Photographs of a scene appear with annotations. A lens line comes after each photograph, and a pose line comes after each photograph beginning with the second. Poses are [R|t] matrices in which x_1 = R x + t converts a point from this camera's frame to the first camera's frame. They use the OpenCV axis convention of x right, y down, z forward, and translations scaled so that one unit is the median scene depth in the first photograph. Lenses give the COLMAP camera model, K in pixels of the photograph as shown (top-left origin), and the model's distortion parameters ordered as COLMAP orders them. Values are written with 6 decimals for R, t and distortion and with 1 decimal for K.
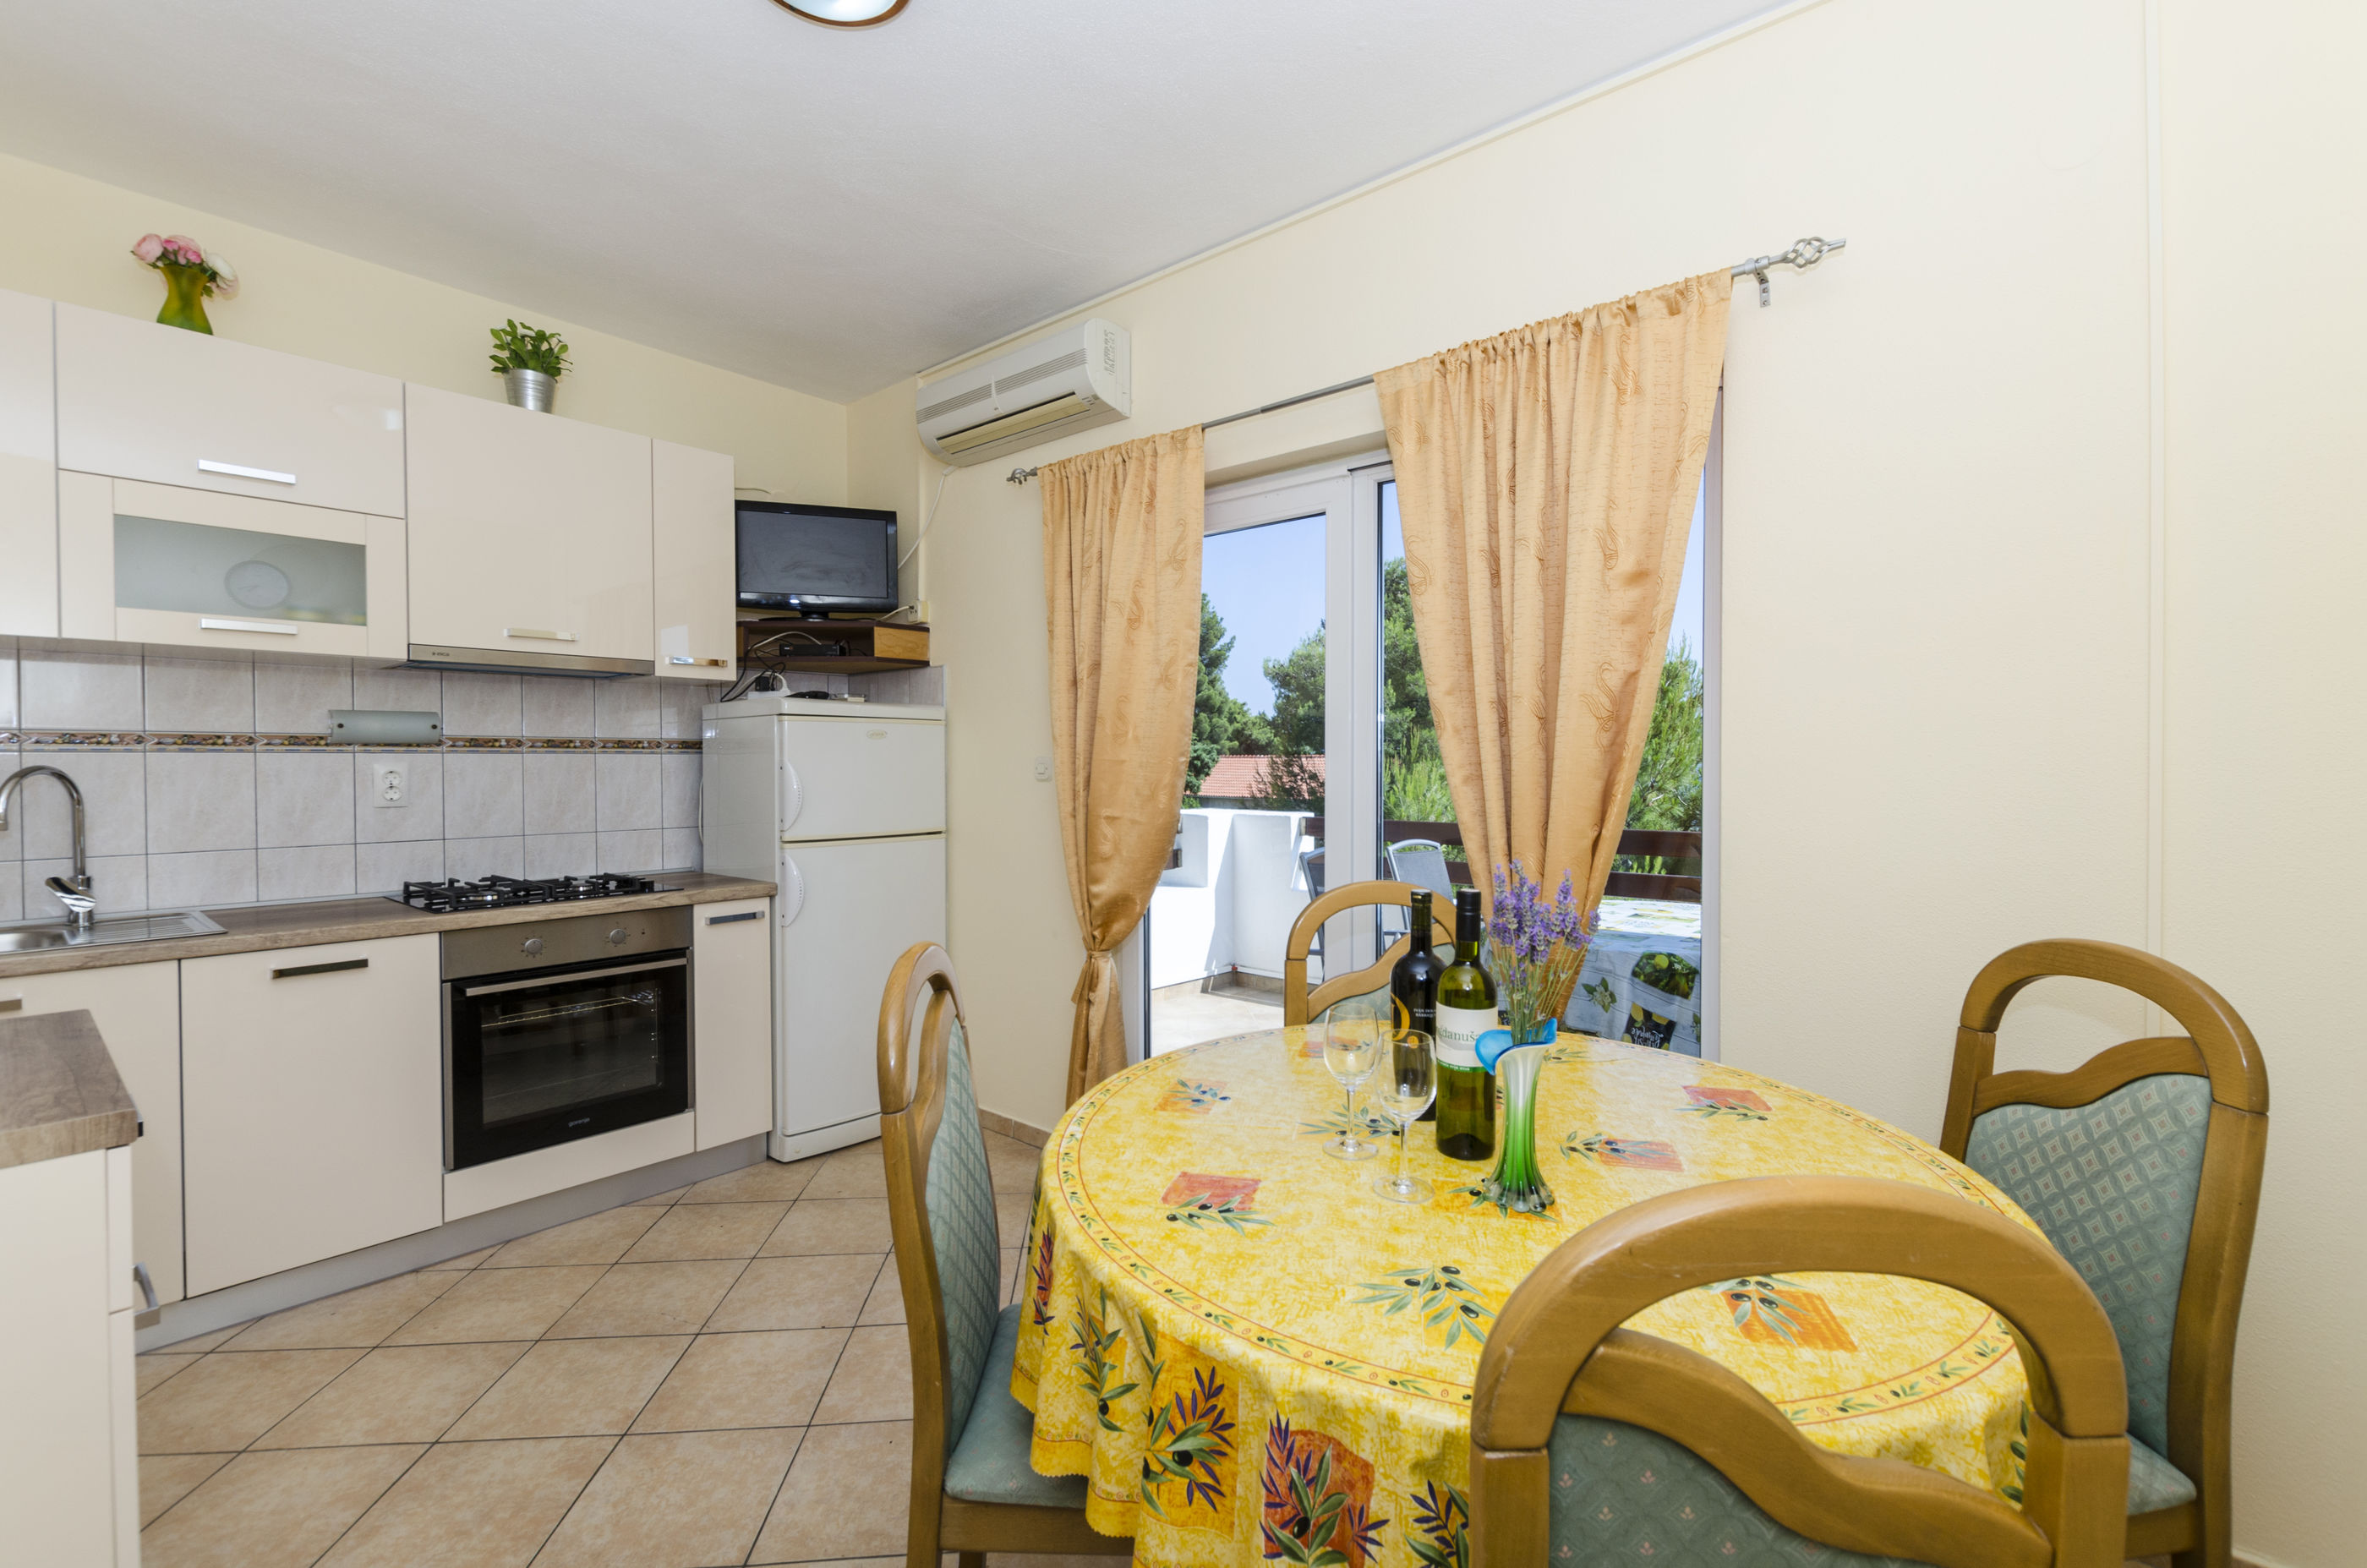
lens RADIAL K [[1026.7, 0, 1183.5], [0, 1026.7, 784.0], [0, 0, 1]] dist [0.008472, -0.000226]
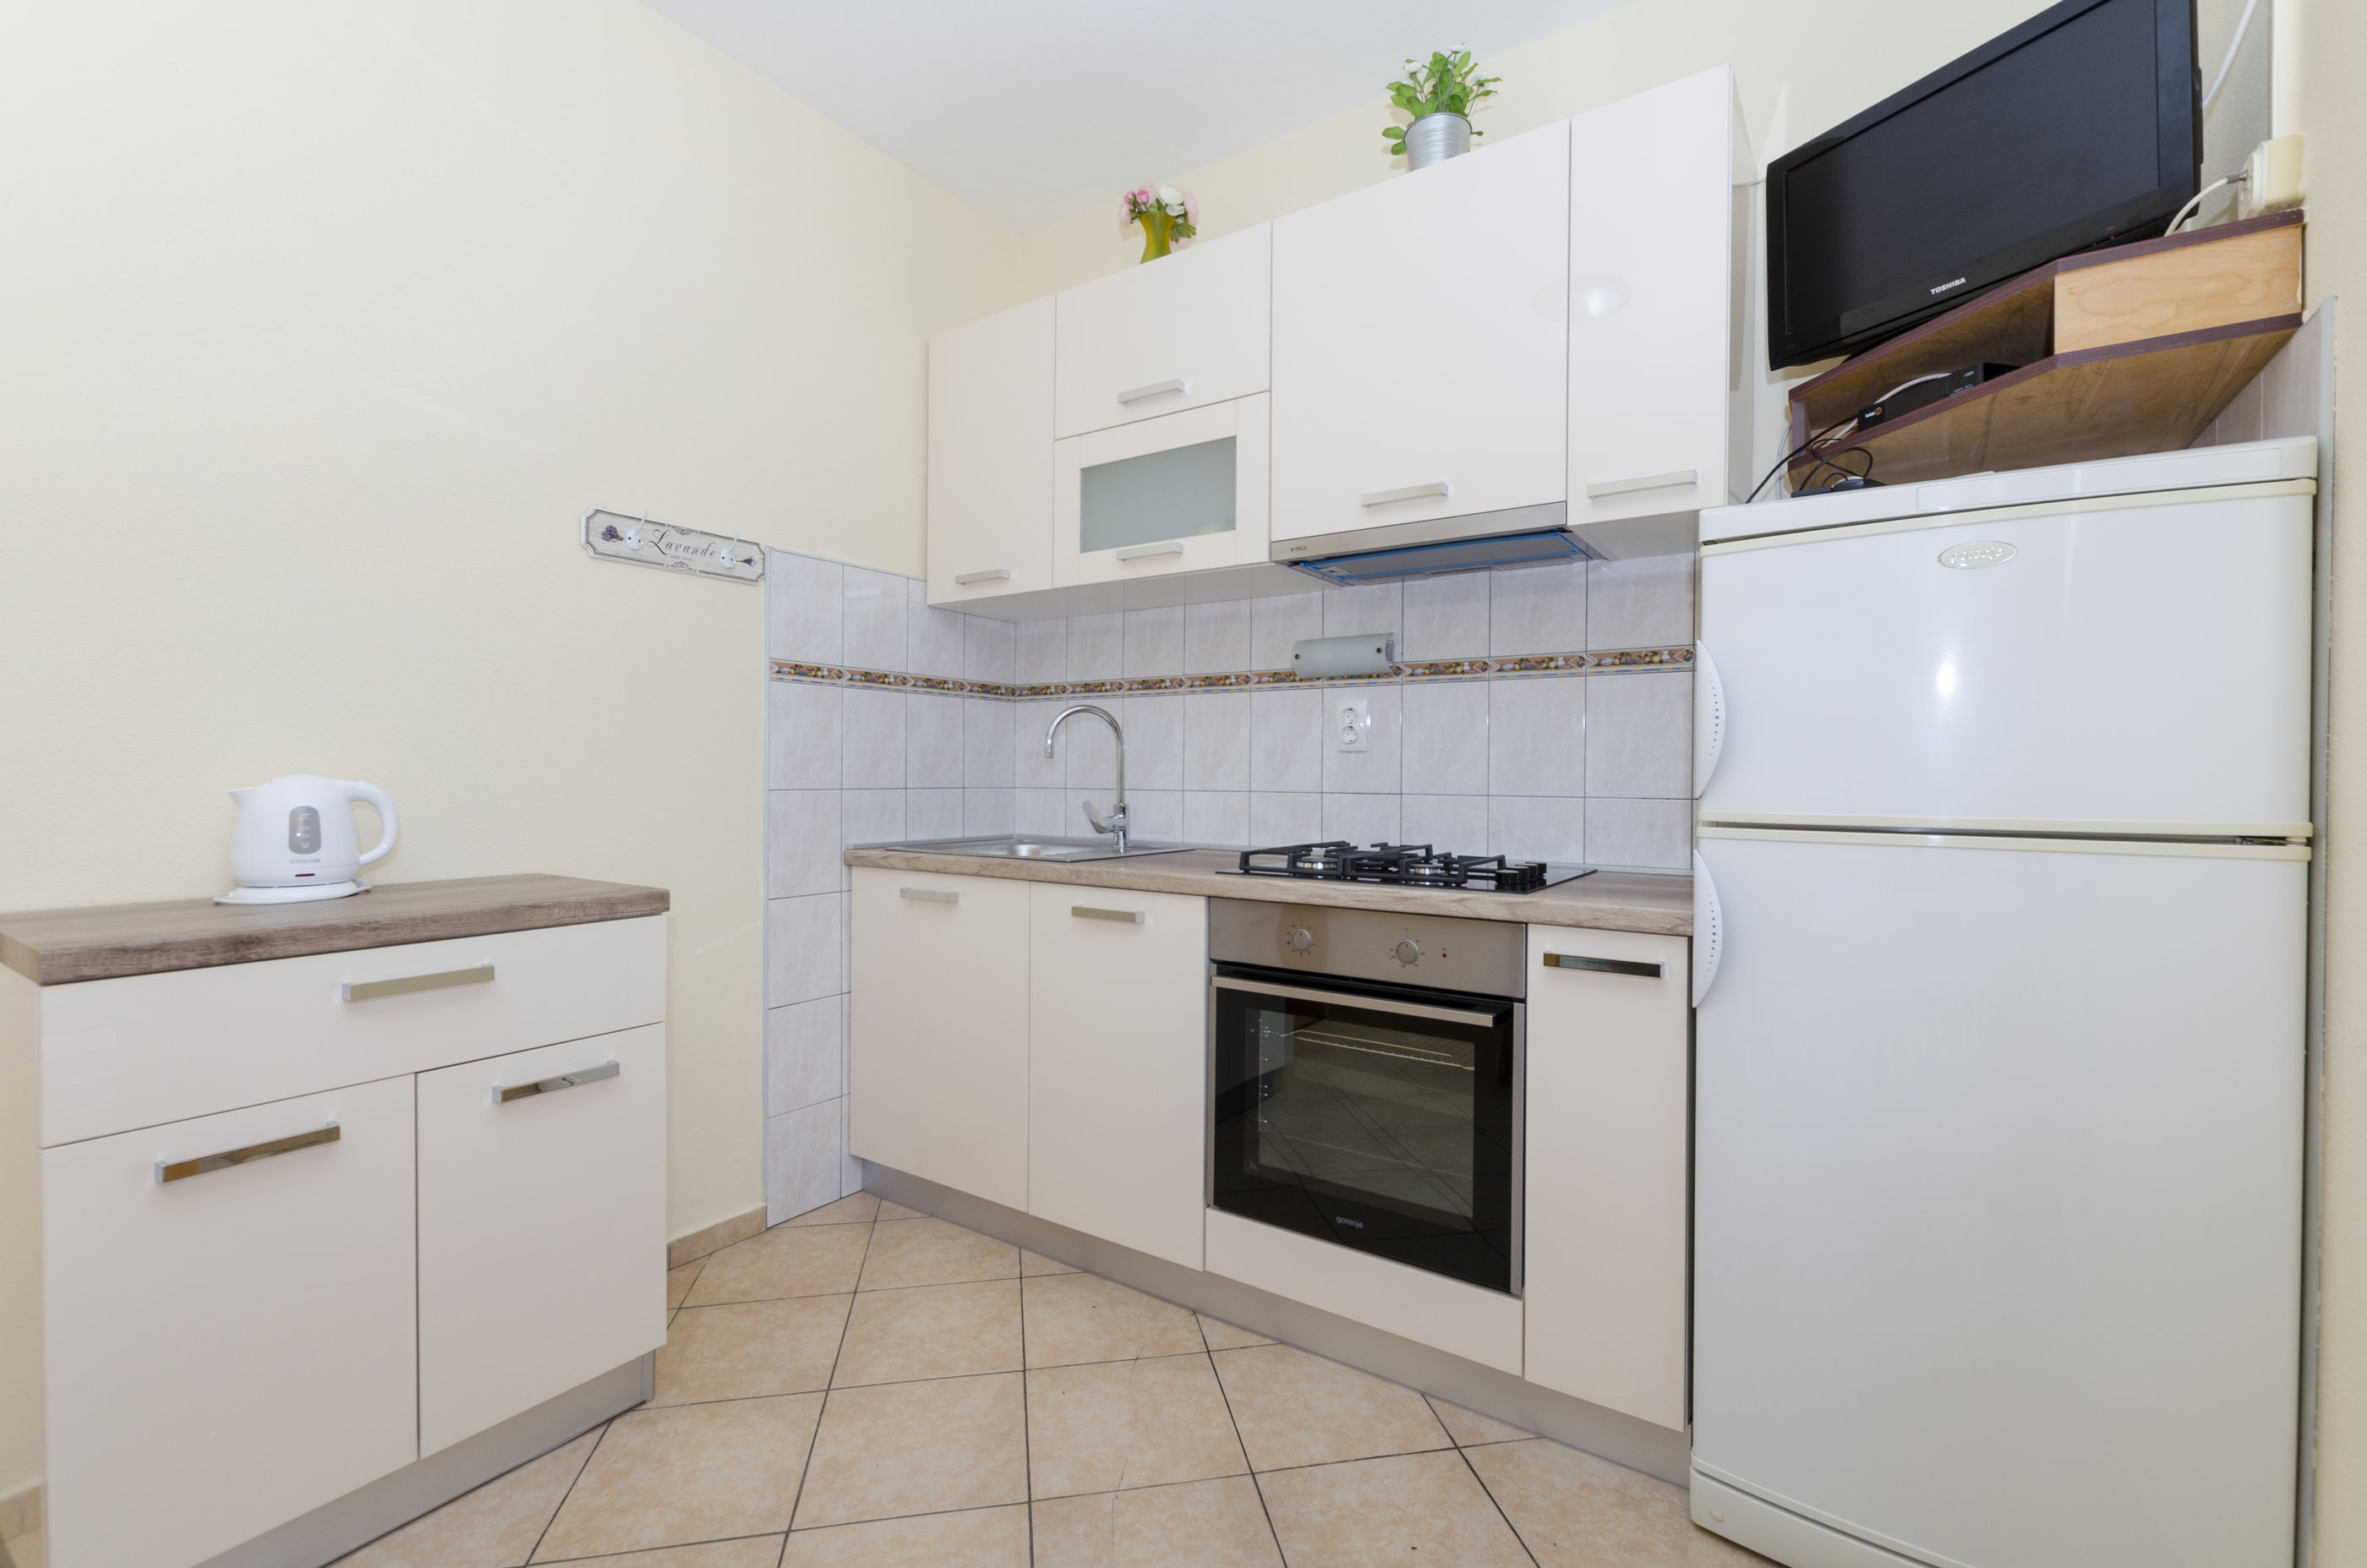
lens RADIAL K [[1026.7, 0, 1183.5], [0, 1026.7, 784.0], [0, 0, 1]] dist [0.008472, -0.000226]
pose [[0.128332, 0.016059, -0.991601, 0.042965], [-0.026089, 0.999578, 0.012812, 0.042052], [0.991388, 0.024225, 0.128697, 0.765387]]
